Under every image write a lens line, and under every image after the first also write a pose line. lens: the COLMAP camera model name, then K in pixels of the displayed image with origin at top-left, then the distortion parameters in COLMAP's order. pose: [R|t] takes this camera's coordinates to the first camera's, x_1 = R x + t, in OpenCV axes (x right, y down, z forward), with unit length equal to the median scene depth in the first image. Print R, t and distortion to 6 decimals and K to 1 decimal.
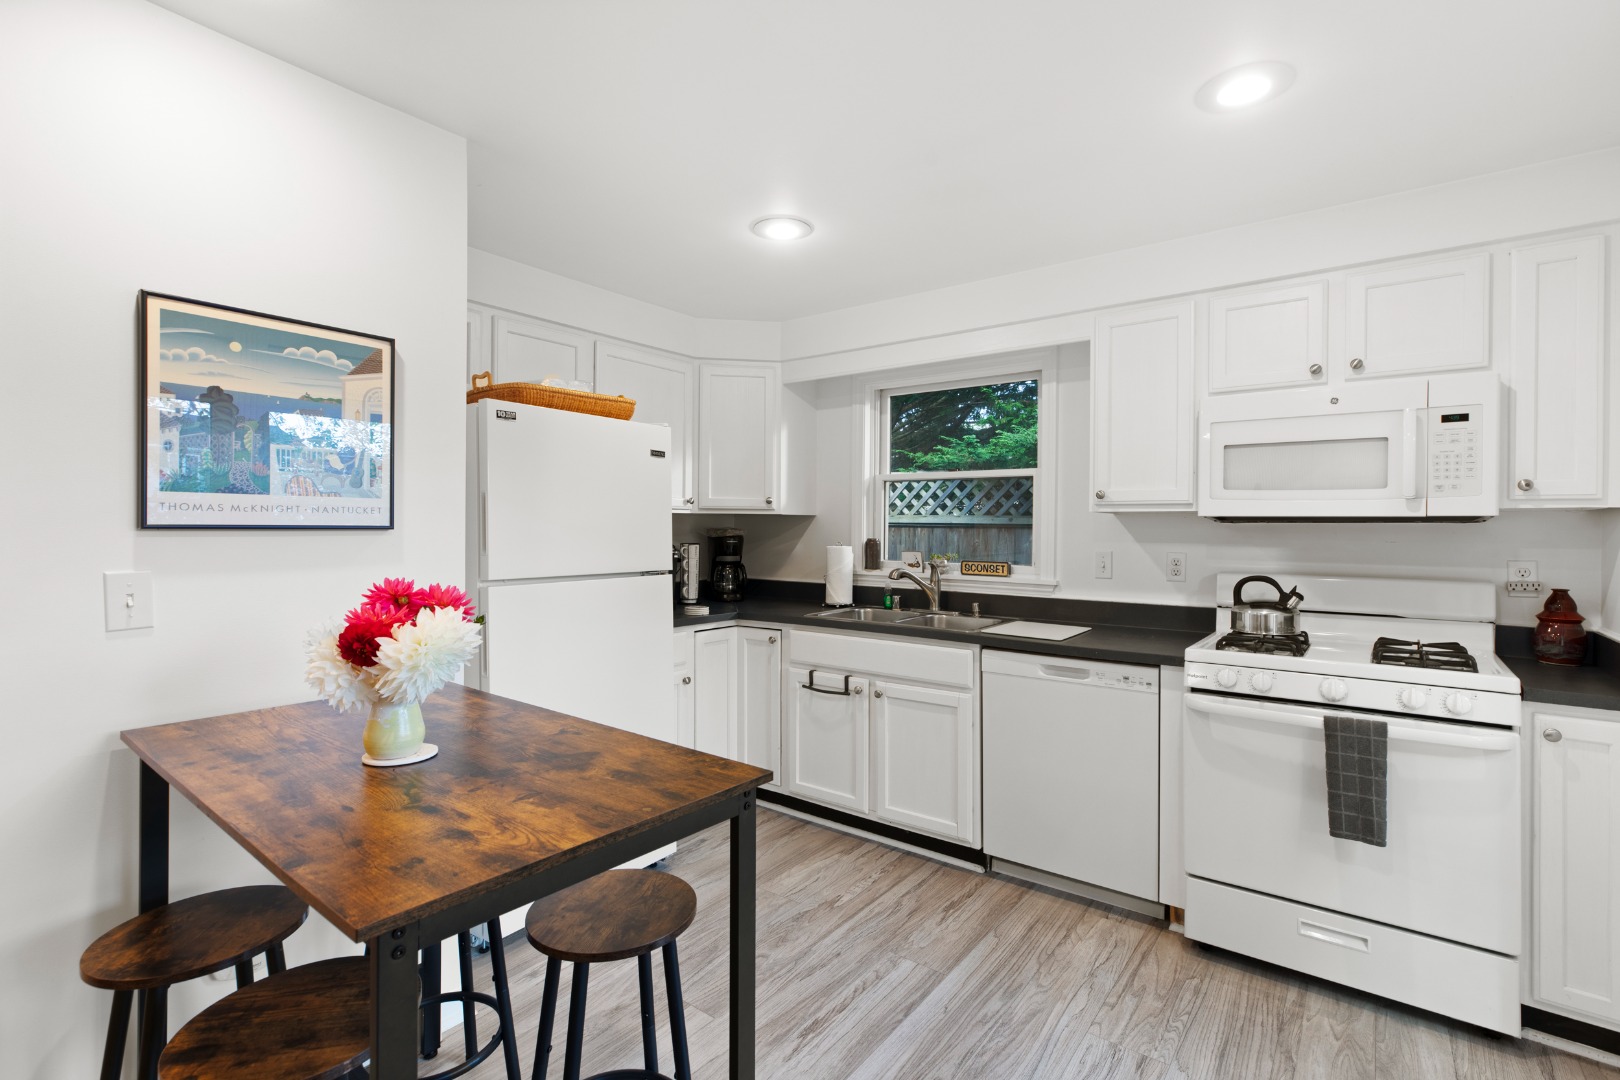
lens RADIAL K [[746.9, 0, 814.7], [0, 746.9, 536.1], [0, 0, 1]] dist [0.004572, -0.000393]
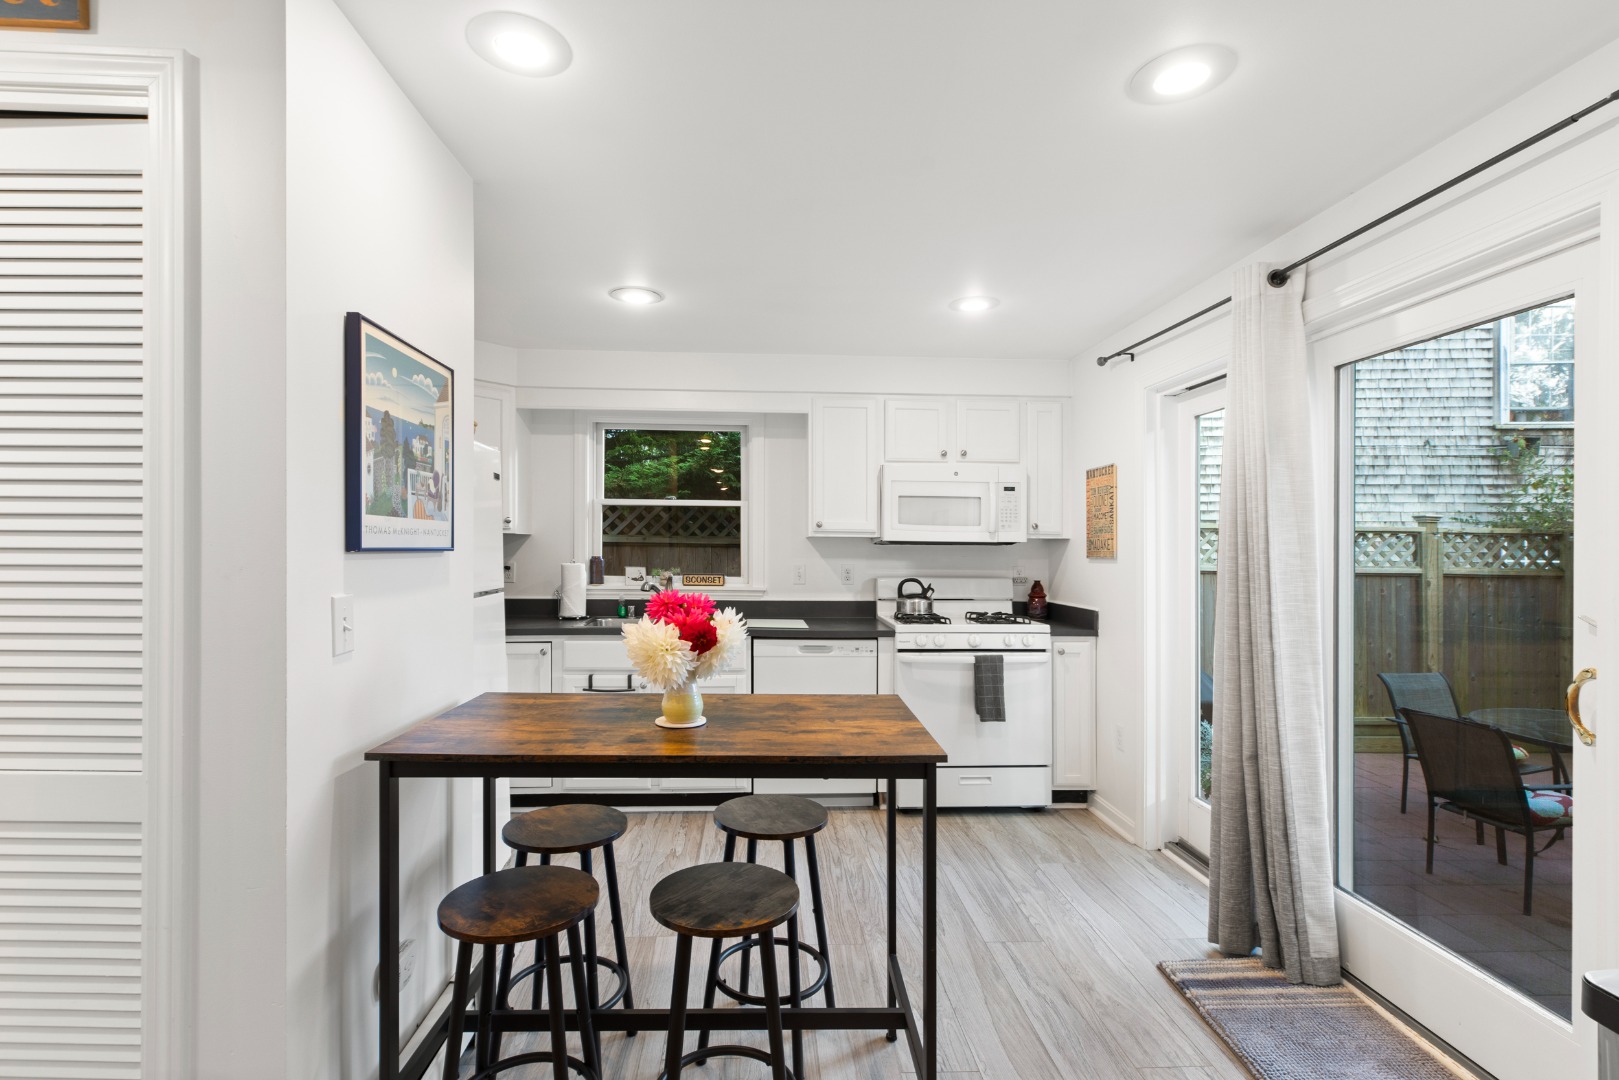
lens RADIAL K [[746.4, 0, 800.7], [0, 746.4, 551.2], [0, 0, 1]] dist [0.004572, -0.000393]
pose [[0.774299, -0.002227, 0.632816, -0.600176], [0.003132, 0.999995, -0.000314, -0.004831], [-0.632812, 0.002225, 0.774302, -0.081751]]
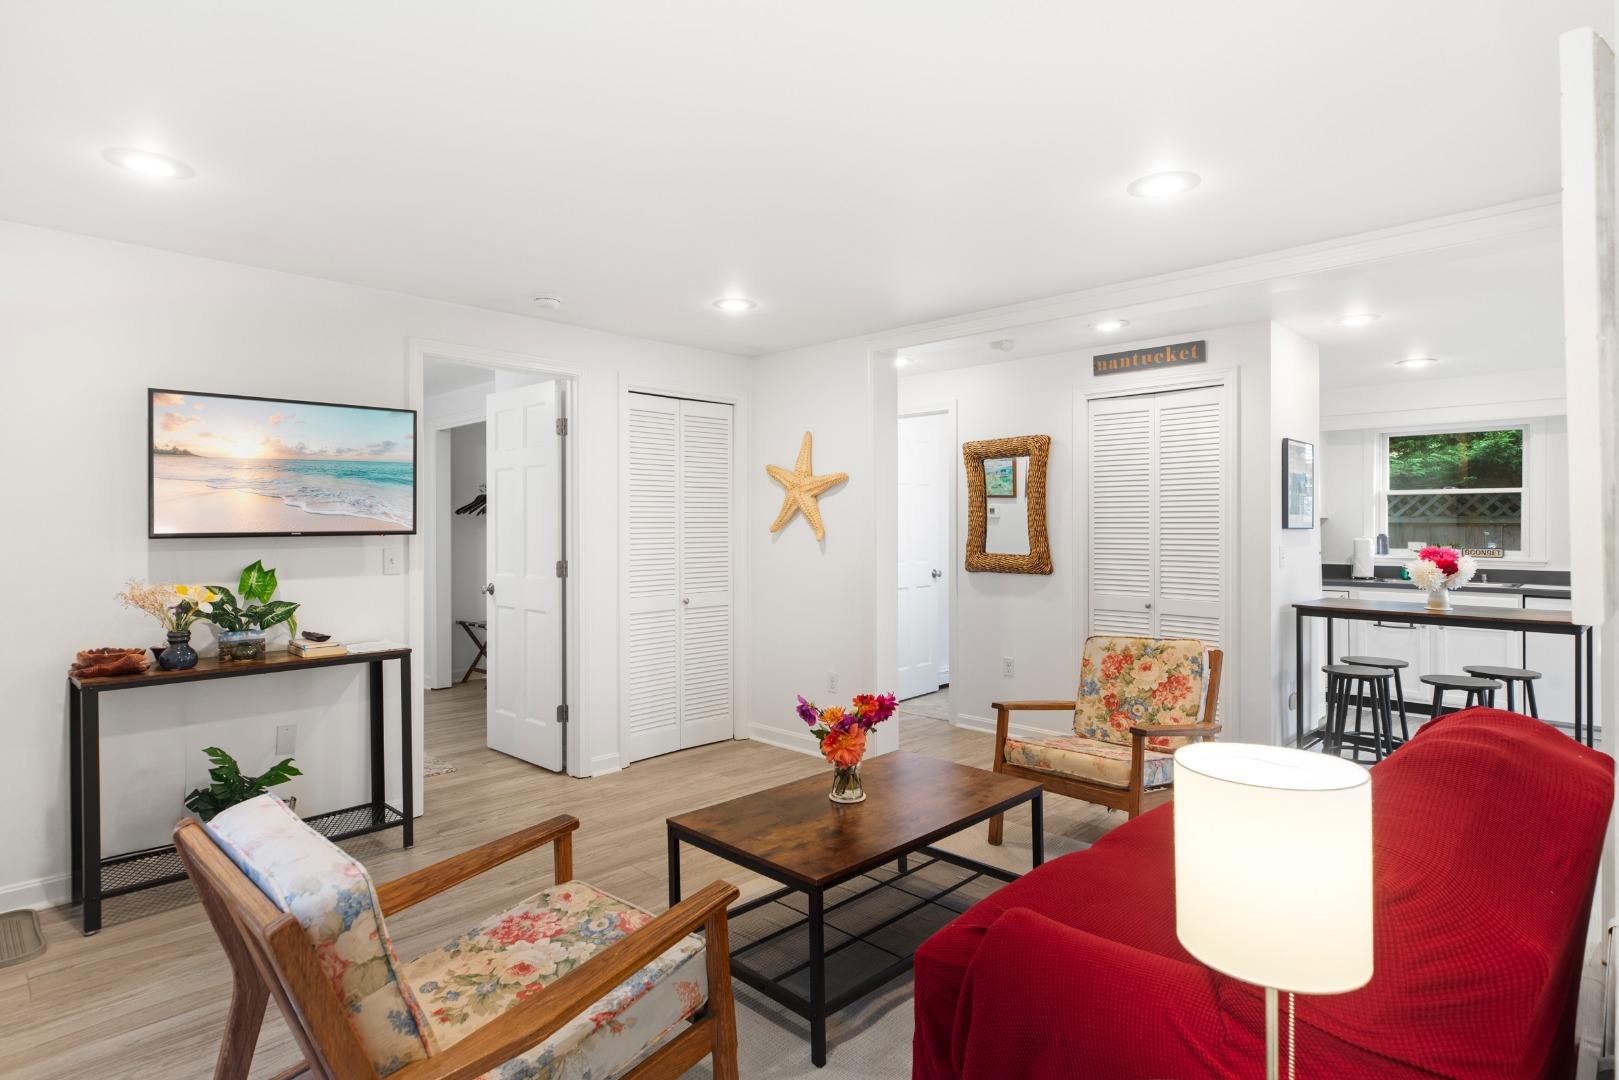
lens RADIAL K [[861.8, 0, 816.3], [0, 861.8, 532.5], [0, 0, 1]] dist [0.012520, 0.000228]
pose [[0.992702, -0.002105, -0.120578, -1.220861], [0.001823, 0.999995, -0.002448, 0.005016], [0.120583, 0.002210, 0.992701, -1.249630]]
